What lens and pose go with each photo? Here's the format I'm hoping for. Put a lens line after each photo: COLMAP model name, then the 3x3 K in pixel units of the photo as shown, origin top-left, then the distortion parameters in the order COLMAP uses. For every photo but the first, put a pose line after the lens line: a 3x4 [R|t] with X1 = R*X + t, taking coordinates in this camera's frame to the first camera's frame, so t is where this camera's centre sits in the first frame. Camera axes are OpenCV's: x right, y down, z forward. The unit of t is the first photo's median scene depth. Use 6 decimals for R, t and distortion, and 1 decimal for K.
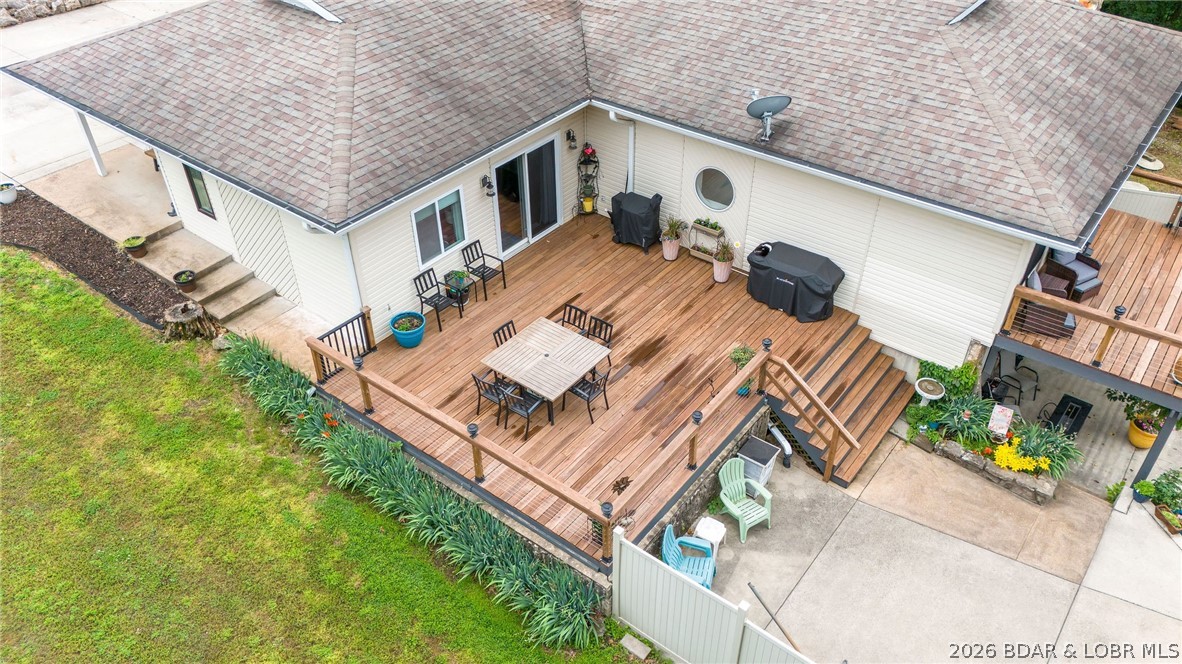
lens RADIAL K [[876.6, 0, 591.0], [0, 876.6, 332.0], [0, 0, 1]] dist [0.042790, 0.000410]
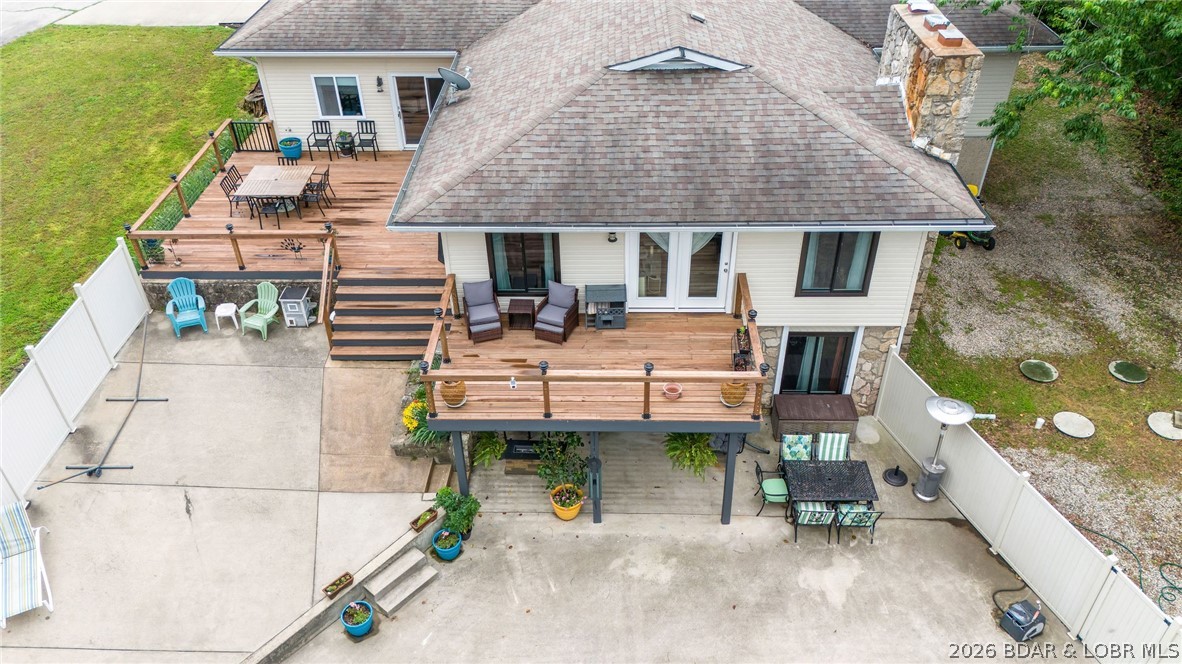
lens RADIAL K [[876.6, 0, 591.0], [0, 876.6, 332.0], [0, 0, 1]] dist [0.042790, 0.000410]
pose [[0.596663, 0.472905, -0.648347, 1.238931], [-0.479055, 0.858067, 0.185008, -0.258873], [0.643816, 0.200207, 0.738524, 0.255237]]
